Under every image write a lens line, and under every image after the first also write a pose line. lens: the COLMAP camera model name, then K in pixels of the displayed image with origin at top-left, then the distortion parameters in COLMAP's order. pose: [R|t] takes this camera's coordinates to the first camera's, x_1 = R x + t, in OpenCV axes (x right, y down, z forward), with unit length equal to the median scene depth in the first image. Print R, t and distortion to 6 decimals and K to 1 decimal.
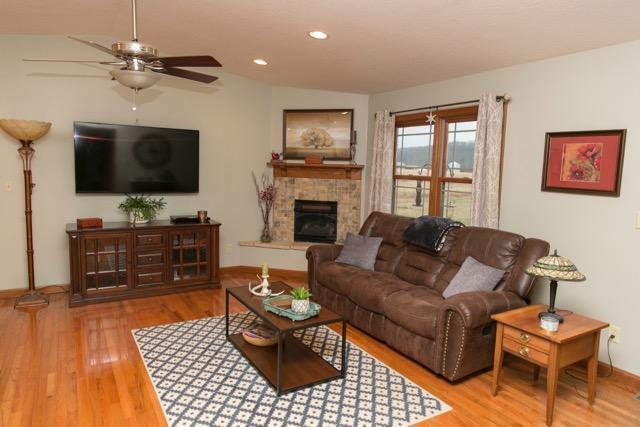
lens RADIAL K [[428.1, 0, 320.3], [0, 428.1, 213.3], [0, 0, 1]] dist [0.015212, -0.007601]
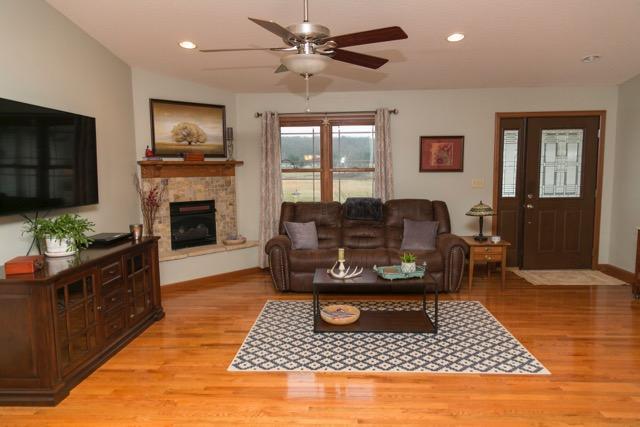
lens RADIAL K [[428.1, 0, 320.8], [0, 428.1, 213.5], [0, 0, 1]] dist [0.015212, -0.007601]
pose [[0.548773, -0.121296, 0.827125, -0.647202], [0.122170, 0.990431, 0.064188, -0.029893], [-0.826996, 0.065825, 0.558341, 0.264251]]
